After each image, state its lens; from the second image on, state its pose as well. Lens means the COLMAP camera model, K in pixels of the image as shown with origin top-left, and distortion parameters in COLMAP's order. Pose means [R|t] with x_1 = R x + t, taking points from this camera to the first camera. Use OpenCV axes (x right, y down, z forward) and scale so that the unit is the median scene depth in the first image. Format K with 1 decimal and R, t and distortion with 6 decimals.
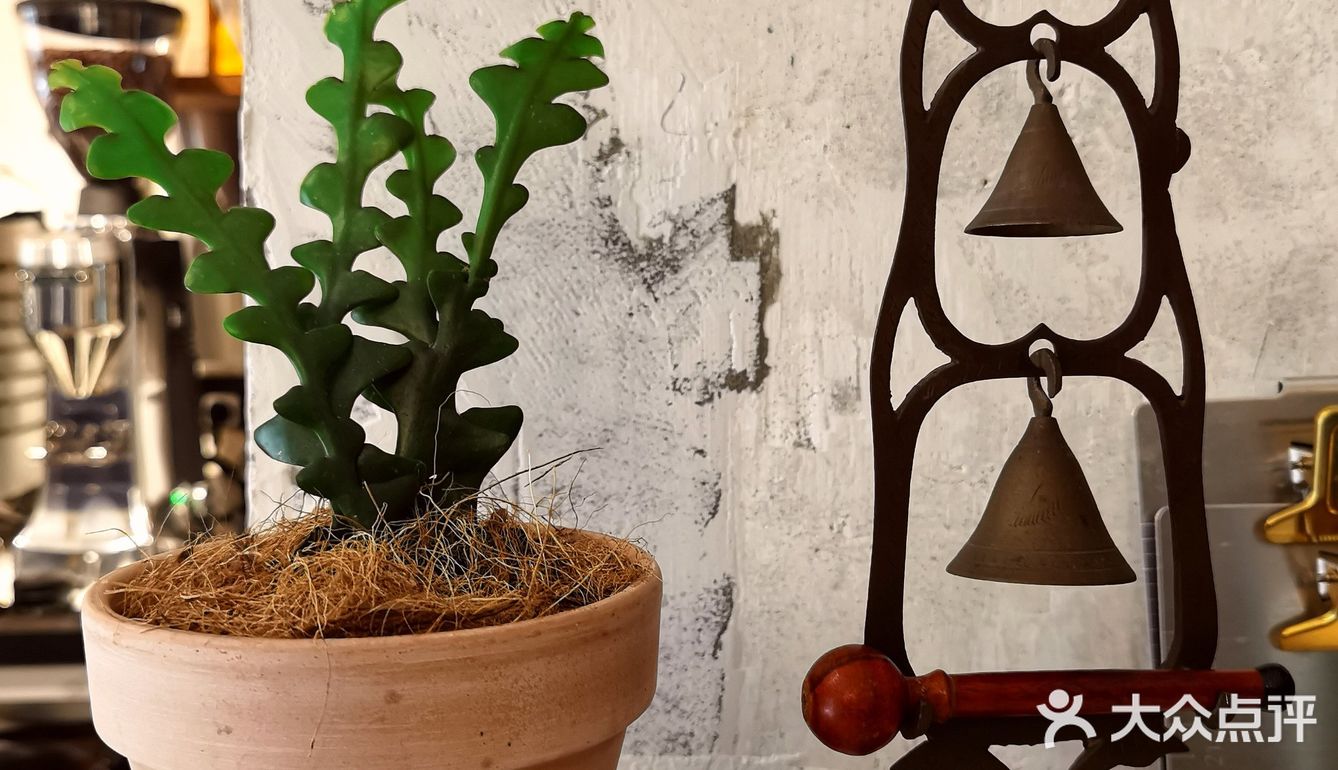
lens RADIAL K [[1506.1, 0, 669.0], [0, 1506.1, 385.0], [0, 0, 1]] dist [0.009435, 0.036234]
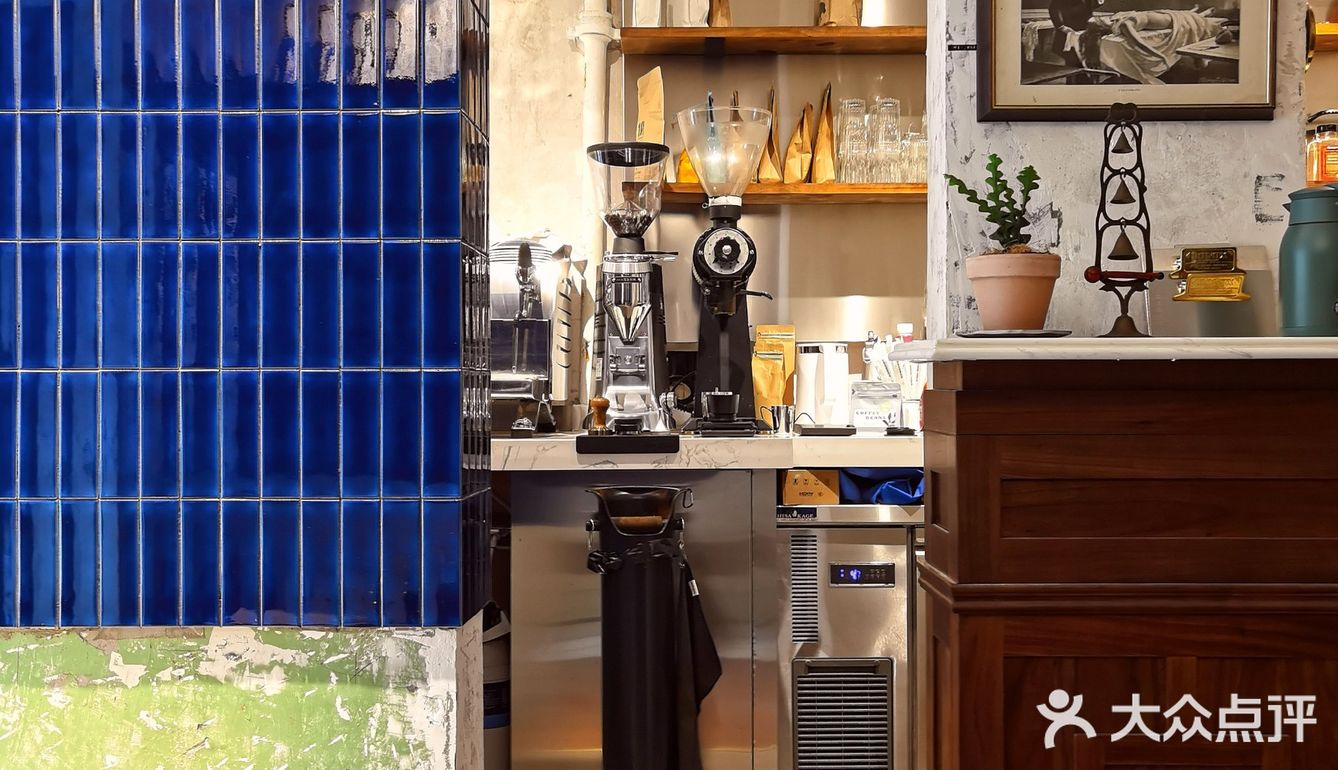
lens RADIAL K [[1506.1, 0, 669.0], [0, 1506.1, 385.0], [0, 0, 1]] dist [0.009435, 0.036234]
pose [[0.999355, 0.009067, -0.034745, -1.276242], [-0.011642, 0.997142, -0.074647, 1.037234], [0.033969, 0.075004, 0.996605, -4.747120]]
